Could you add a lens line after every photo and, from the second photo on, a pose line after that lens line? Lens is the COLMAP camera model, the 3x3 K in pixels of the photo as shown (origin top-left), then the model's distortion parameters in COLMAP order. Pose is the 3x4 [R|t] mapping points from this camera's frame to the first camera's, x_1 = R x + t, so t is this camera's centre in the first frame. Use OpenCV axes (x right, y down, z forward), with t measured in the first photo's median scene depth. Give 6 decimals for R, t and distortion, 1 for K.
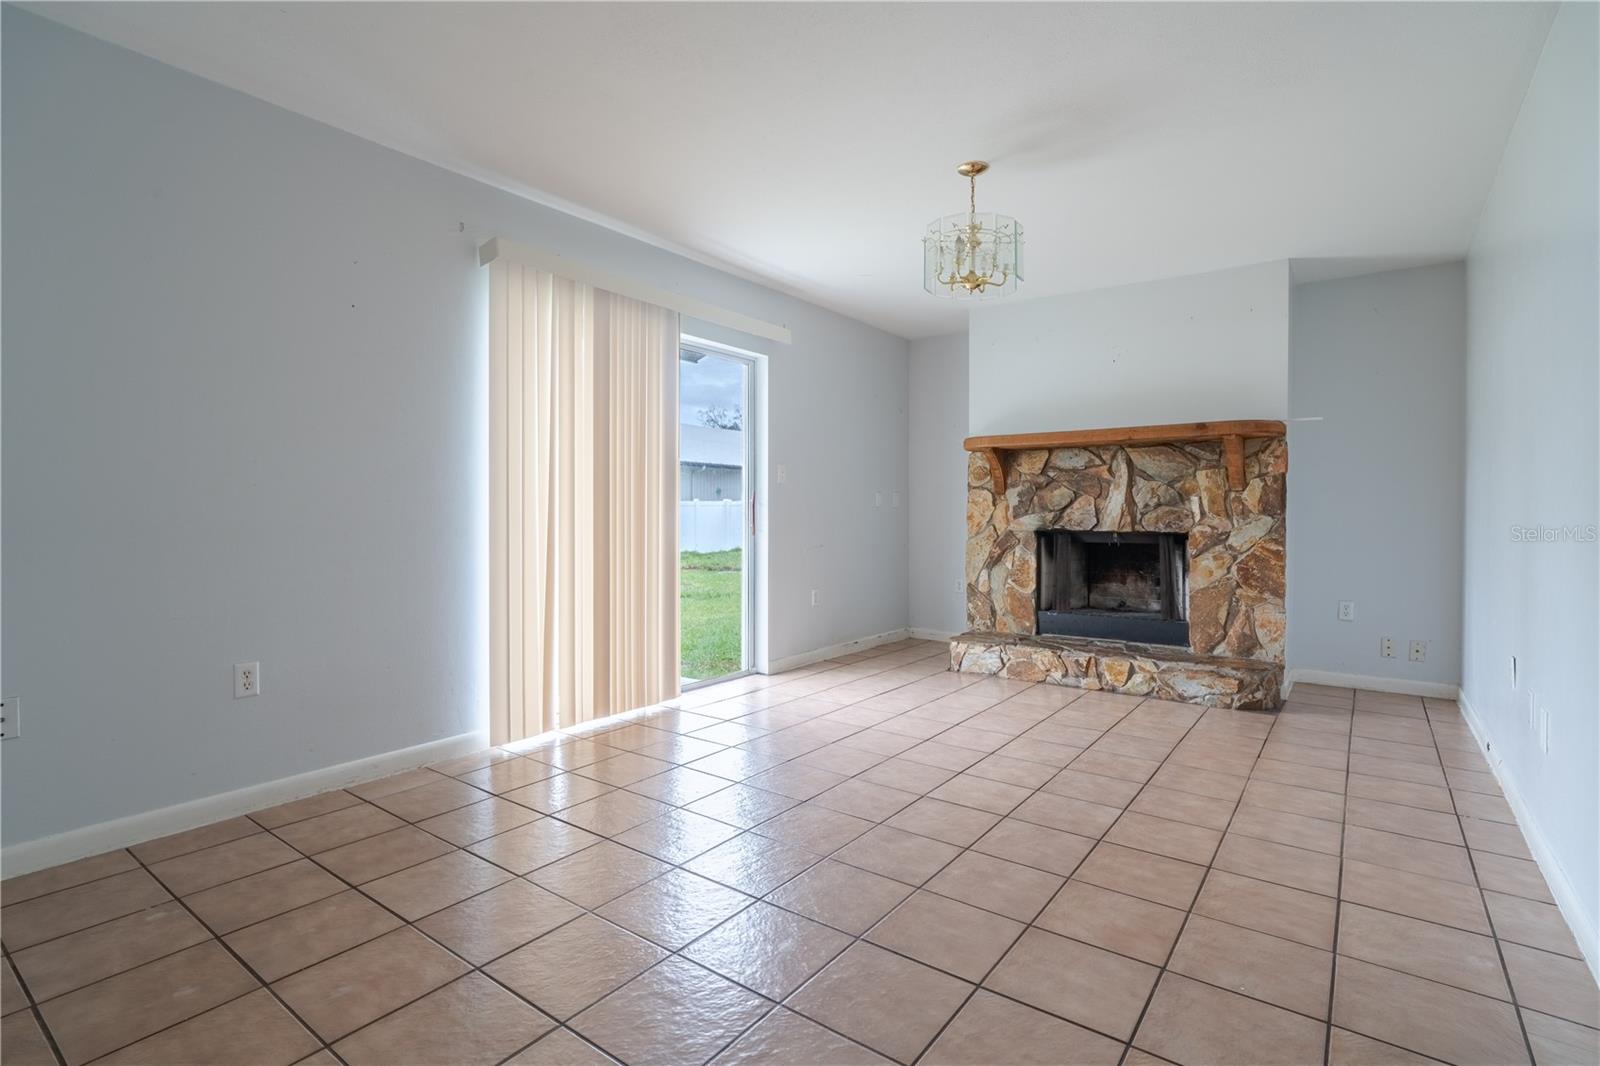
lens RADIAL K [[762.6, 0, 809.1], [0, 762.6, 525.5], [0, 0, 1]] dist [-0.013157, 0.005510]
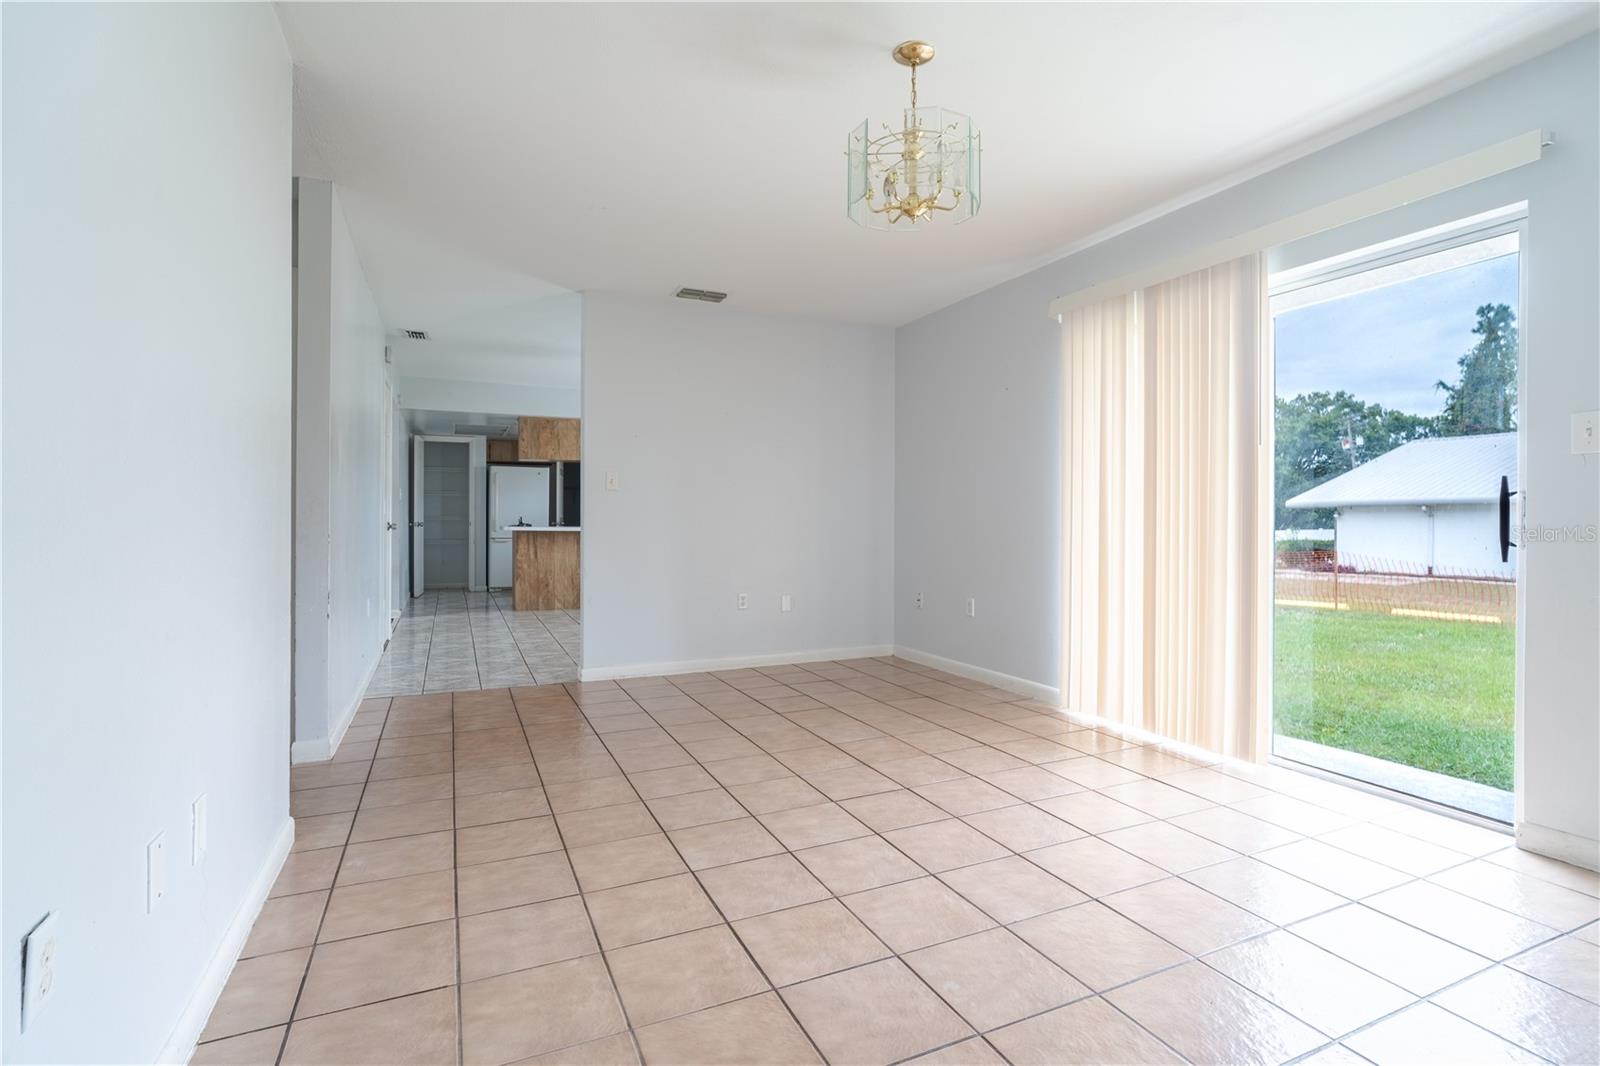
lens RADIAL K [[762.6, 0, 801.1], [0, 762.6, 524.9], [0, 0, 1]] dist [-0.013157, 0.005510]
pose [[-0.481815, 0.004112, -0.876263, 0.677139], [-0.018249, 0.999725, 0.014726, -0.012317], [0.876083, 0.023086, -0.481607, 0.933287]]
